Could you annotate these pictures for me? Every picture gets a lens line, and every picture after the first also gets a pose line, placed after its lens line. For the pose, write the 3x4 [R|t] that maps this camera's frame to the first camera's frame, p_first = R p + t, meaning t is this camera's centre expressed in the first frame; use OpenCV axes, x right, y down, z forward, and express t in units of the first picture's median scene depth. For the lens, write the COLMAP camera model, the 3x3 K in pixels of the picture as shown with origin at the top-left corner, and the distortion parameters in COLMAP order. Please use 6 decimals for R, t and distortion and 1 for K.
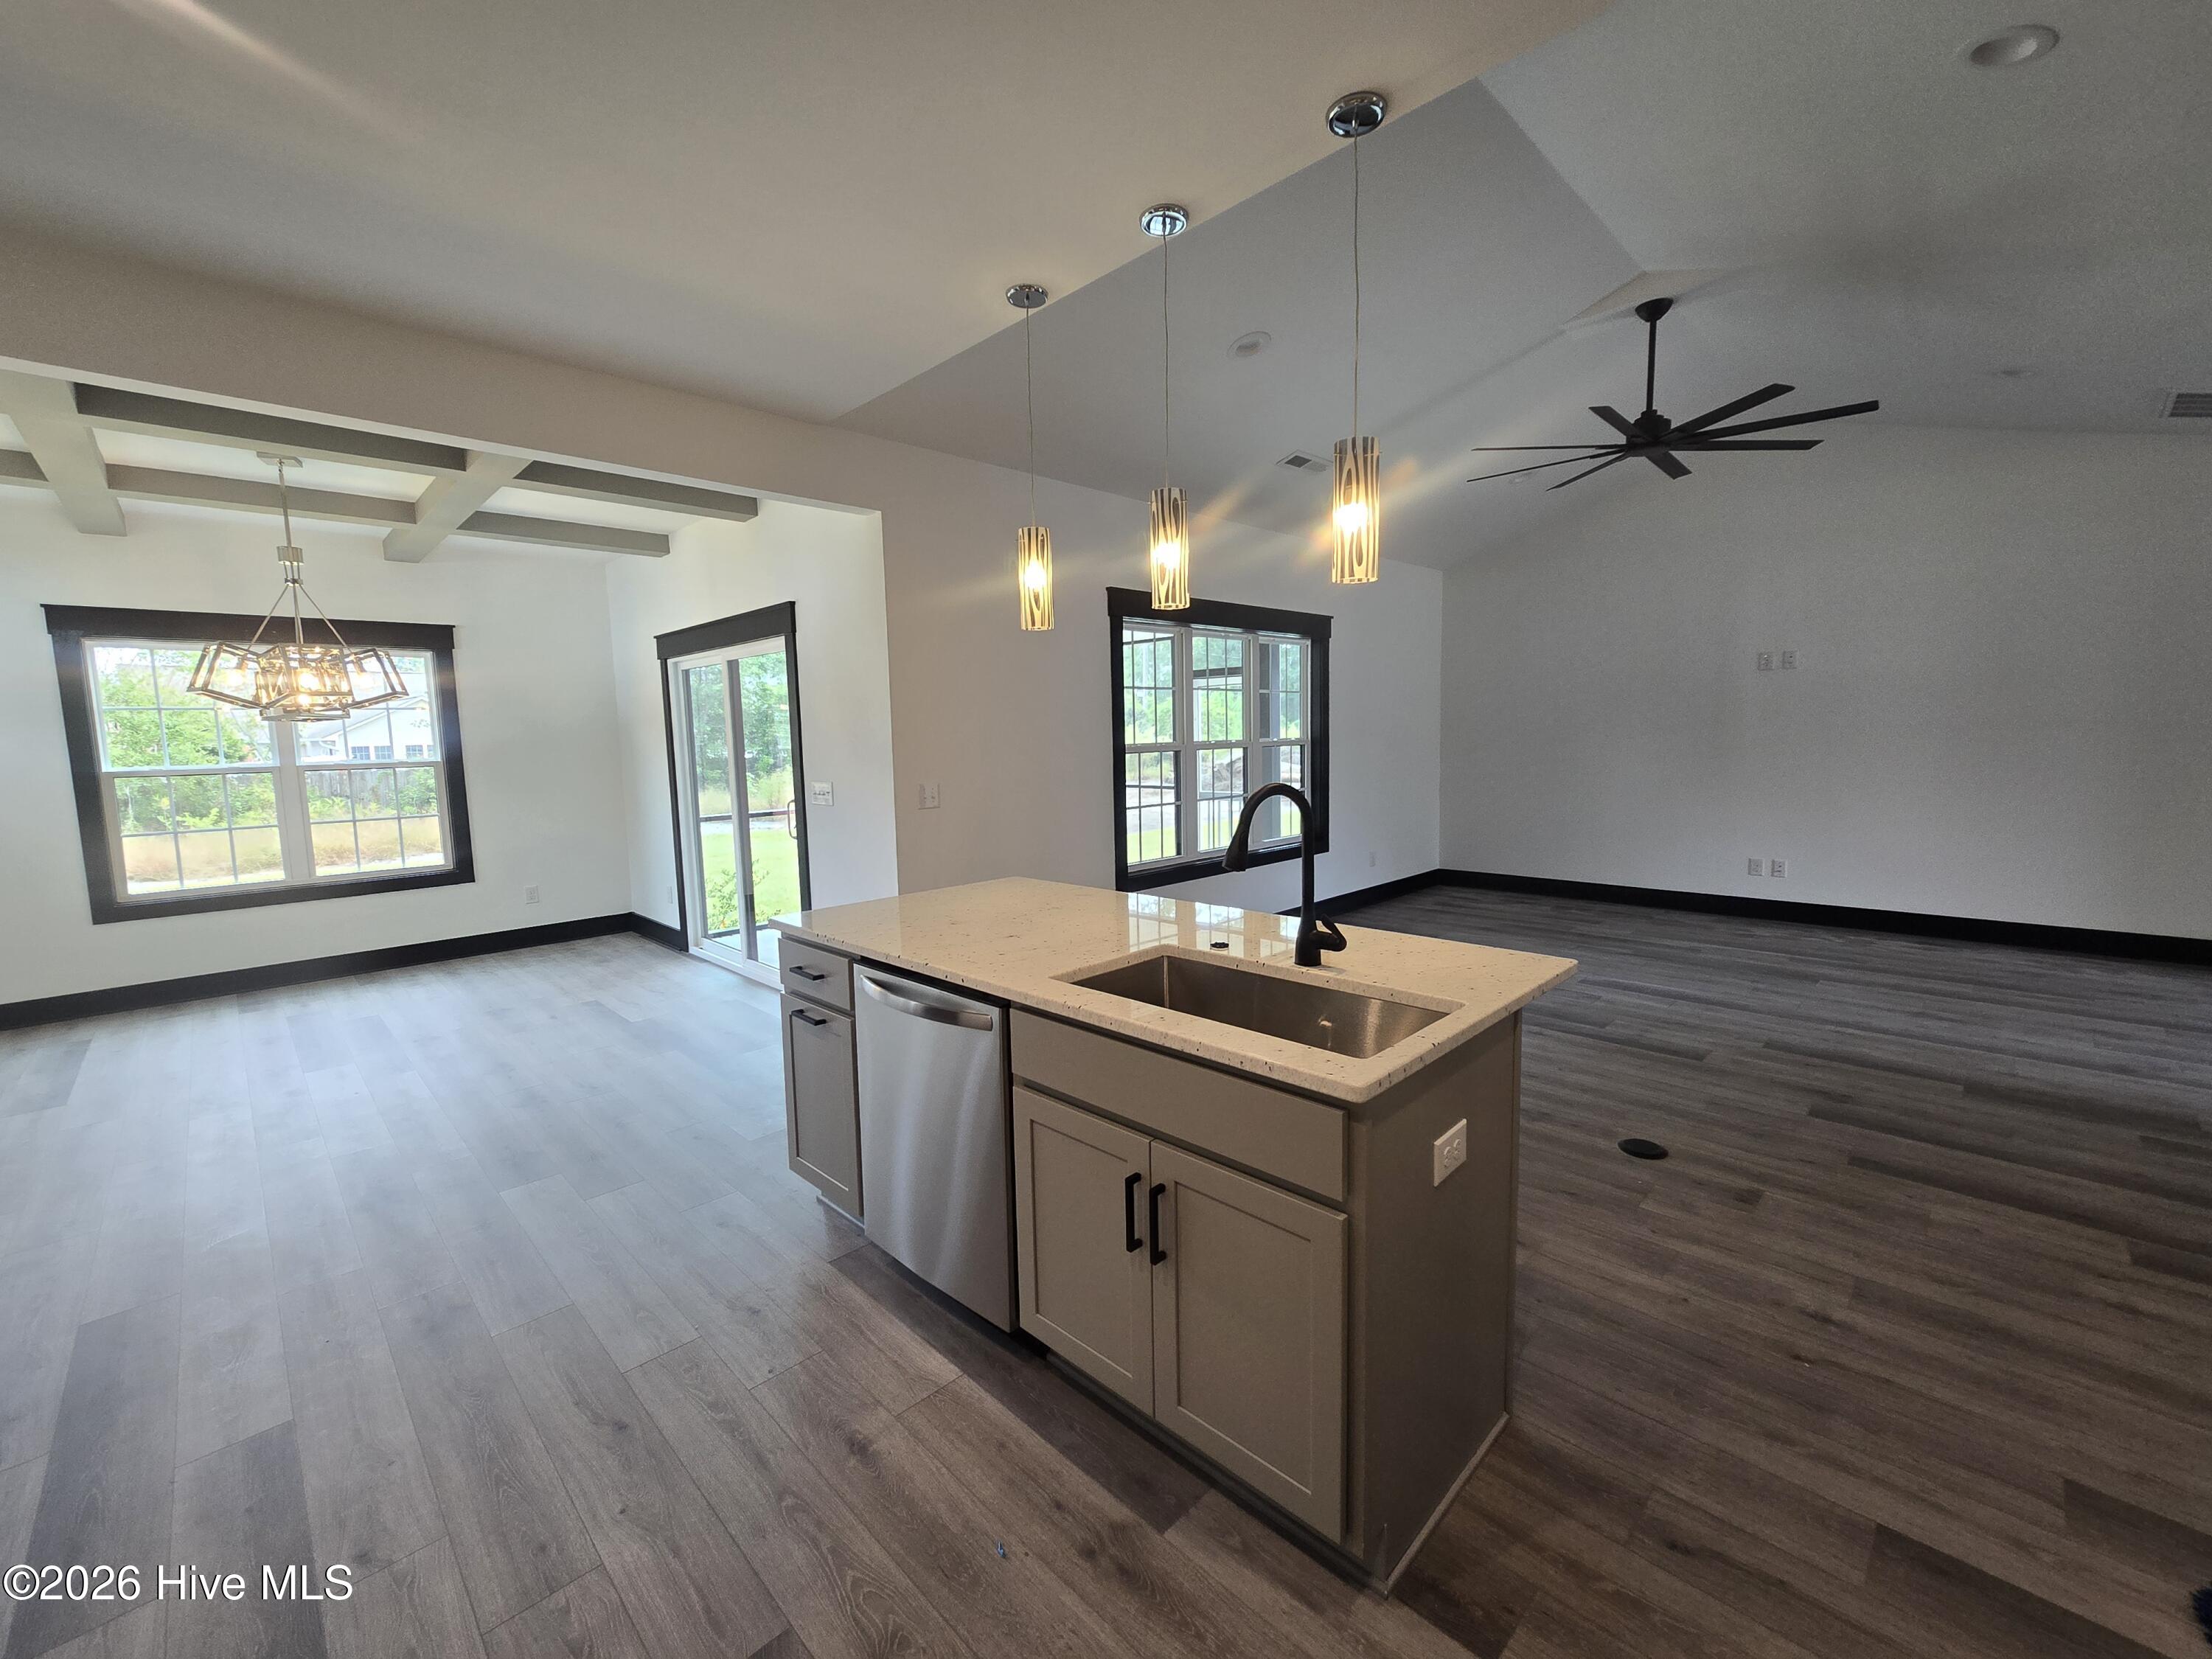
lens RADIAL K [[890.1, 0, 1102.7], [0, 890.1, 819.0], [0, 0, 1]] dist [-0.000760, 0.000072]
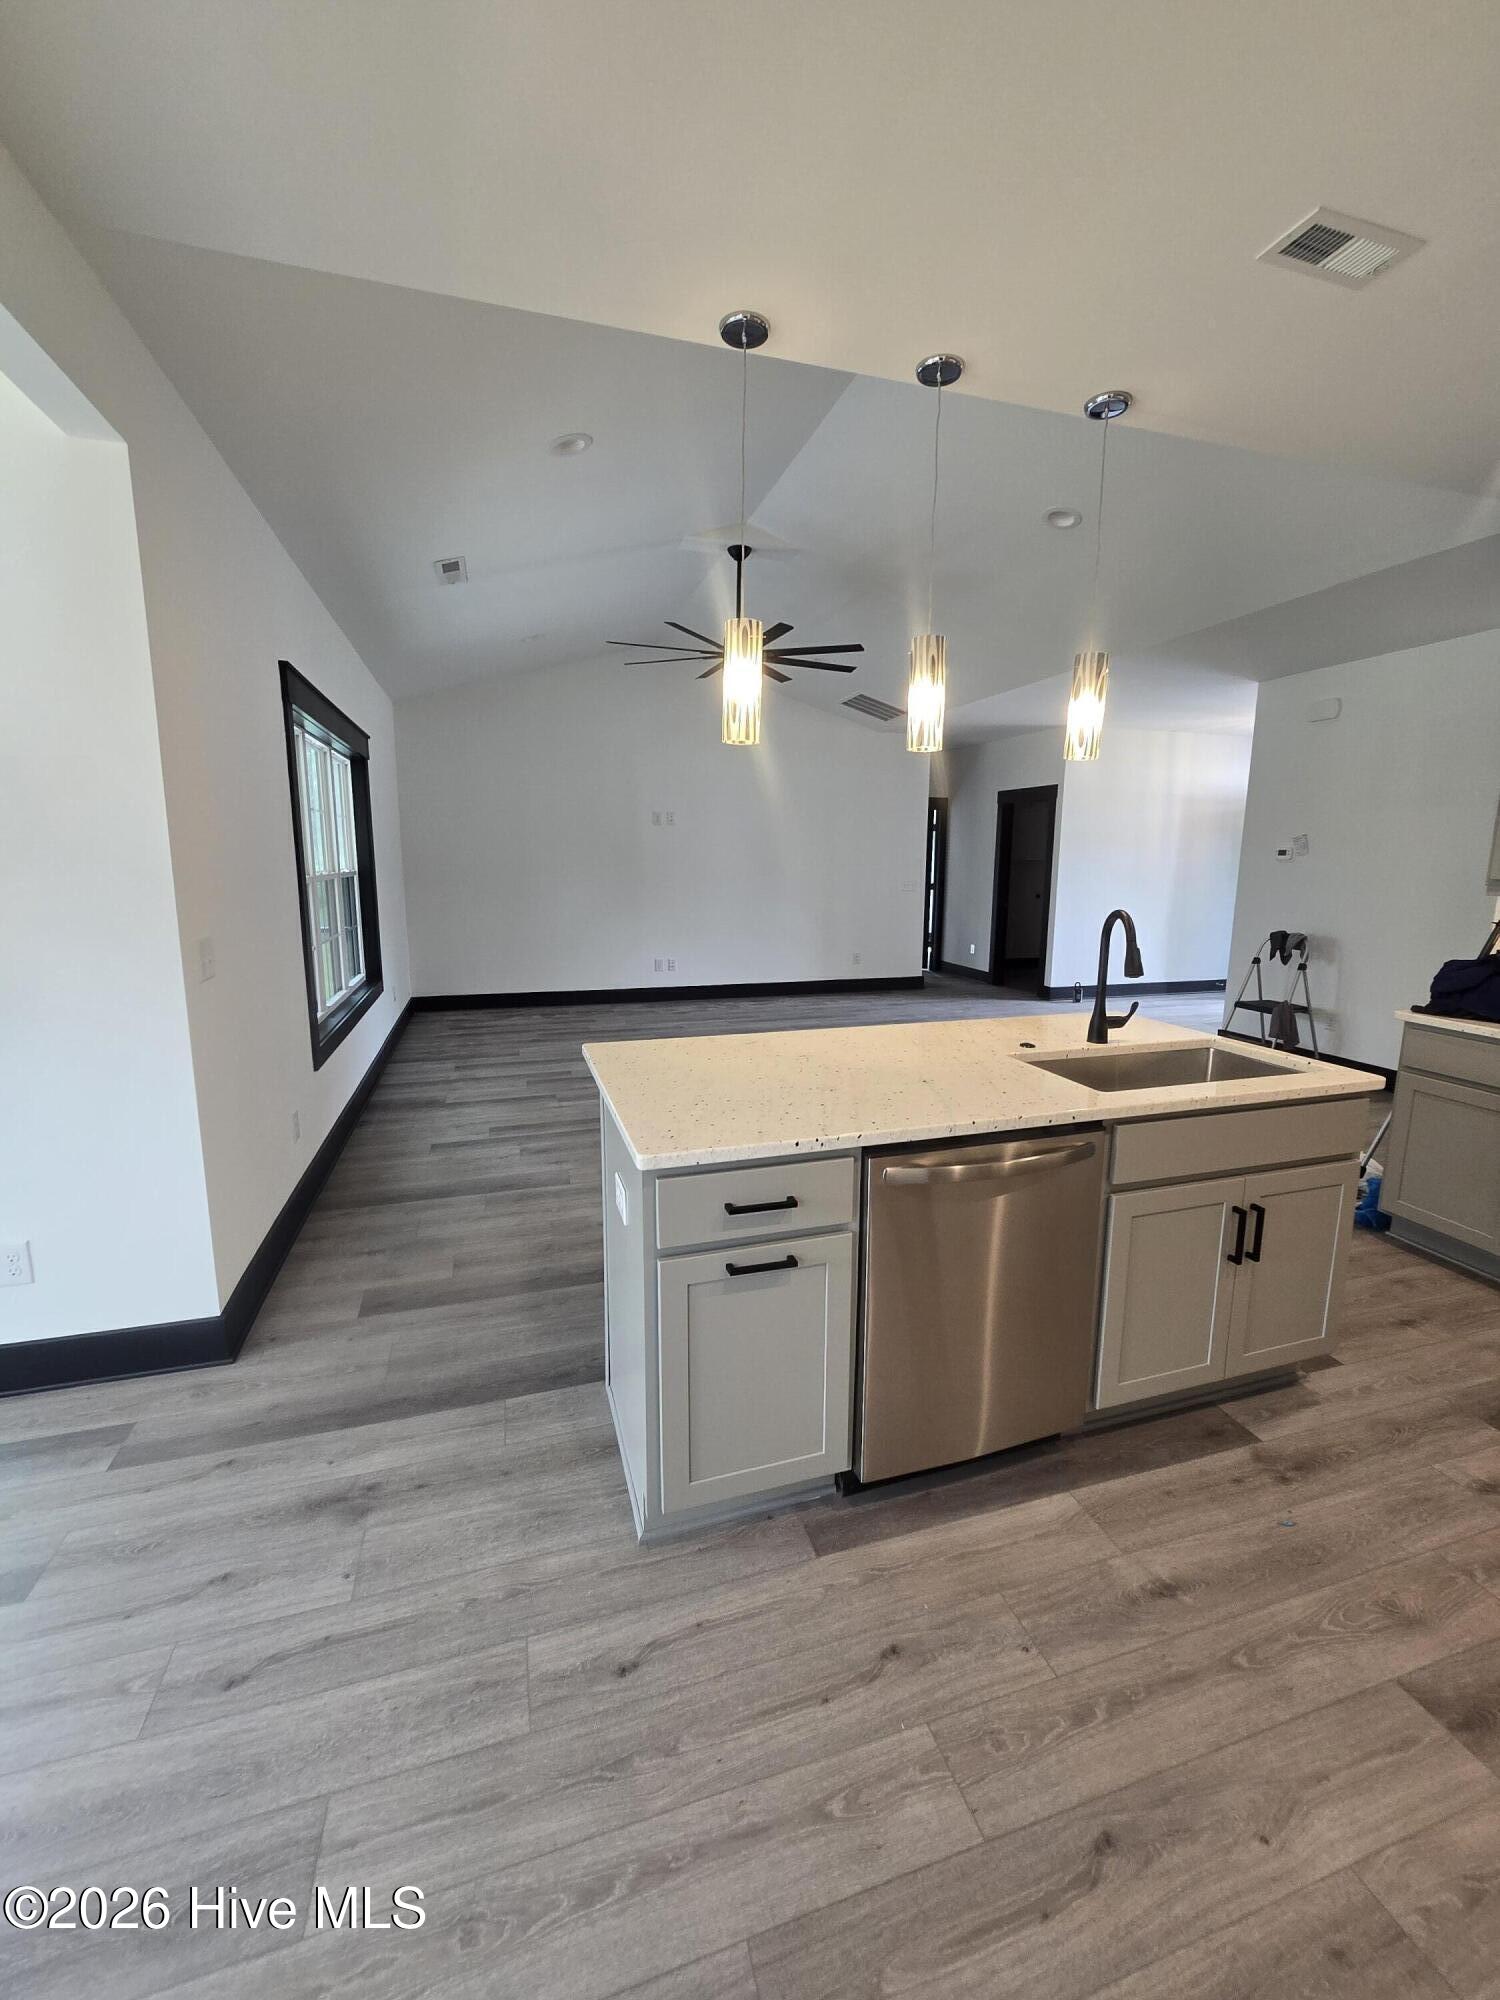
lens RADIAL K [[814.9, 0, 744.3], [0, 814.9, 989.8], [0, 0, 1]] dist [0.001450, 0.001485]
pose [[0.470369, -0.117374, 0.874629, -0.614600], [0.068713, 0.992978, 0.096302, -0.041429], [-0.879791, 0.014801, 0.475131, 0.489687]]
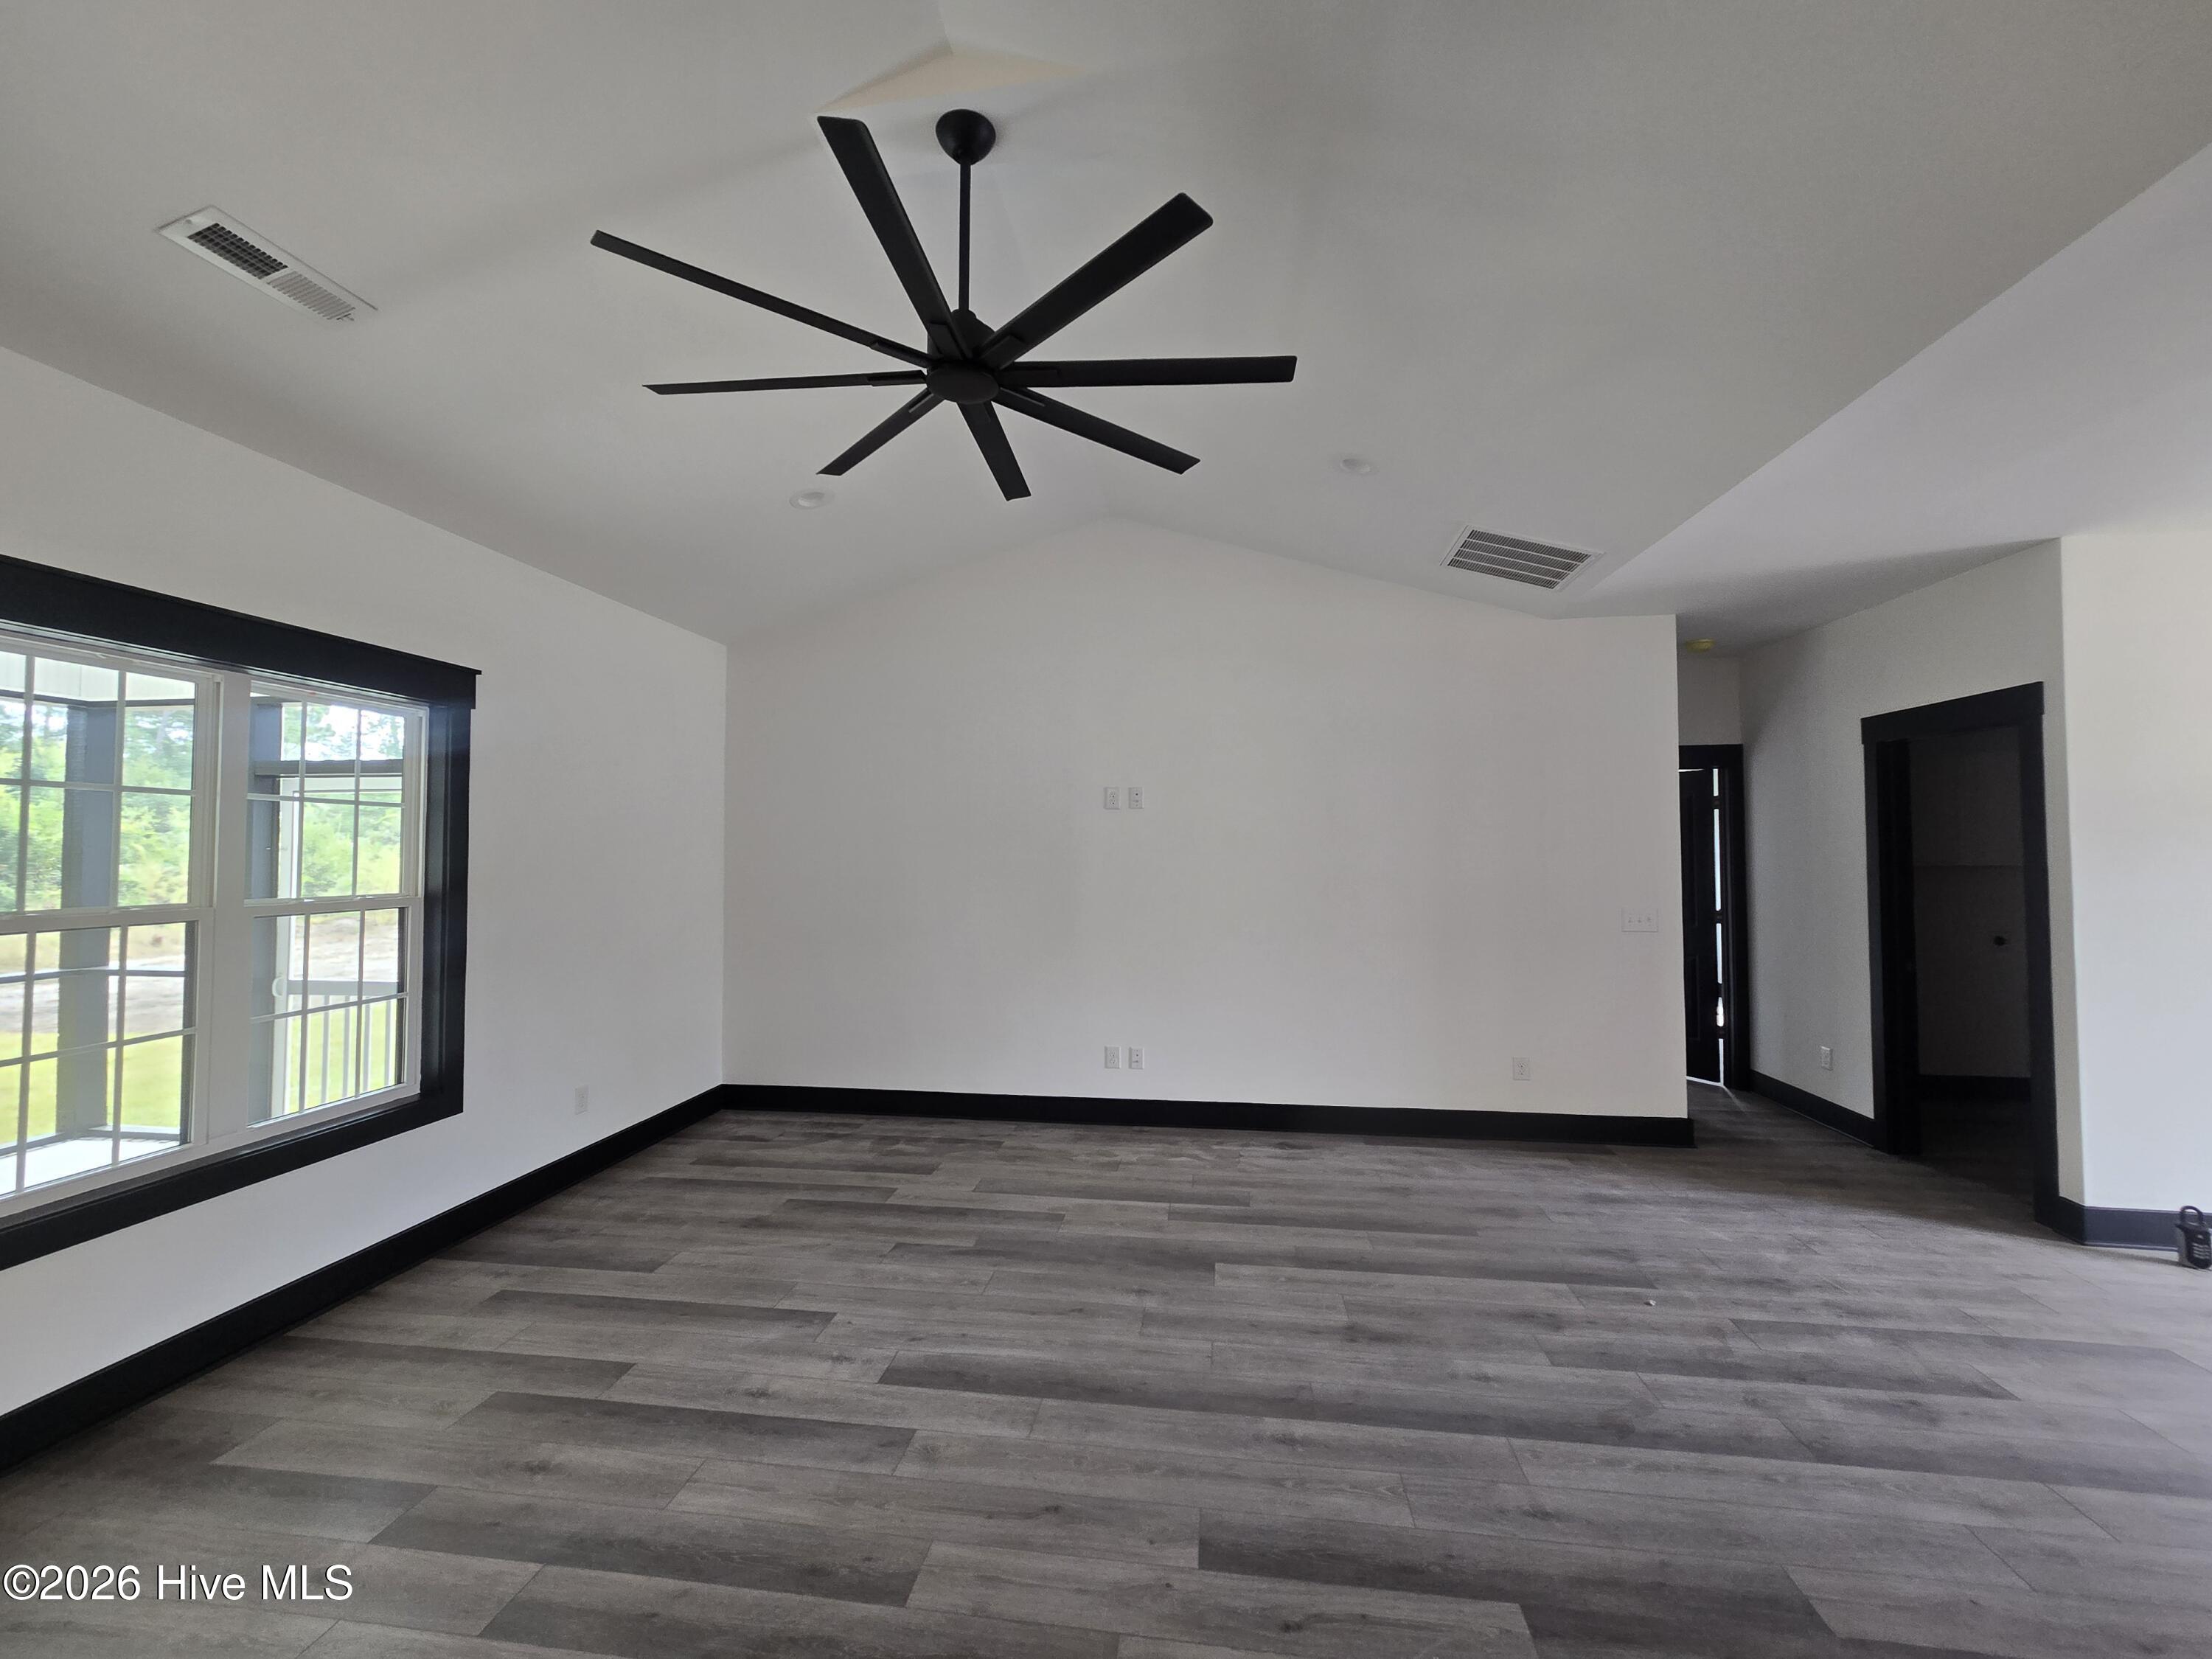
lens RADIAL K [[902.4, 0, 1087.7], [0, 902.4, 829.0], [0, 0, 1]] dist [0.003114, 0.000548]
pose [[0.797285, 0.039230, 0.602327, 0.419104], [0.042439, 0.991773, -0.120770, -0.092056], [-0.602110, 0.121850, 0.789061, 0.658746]]
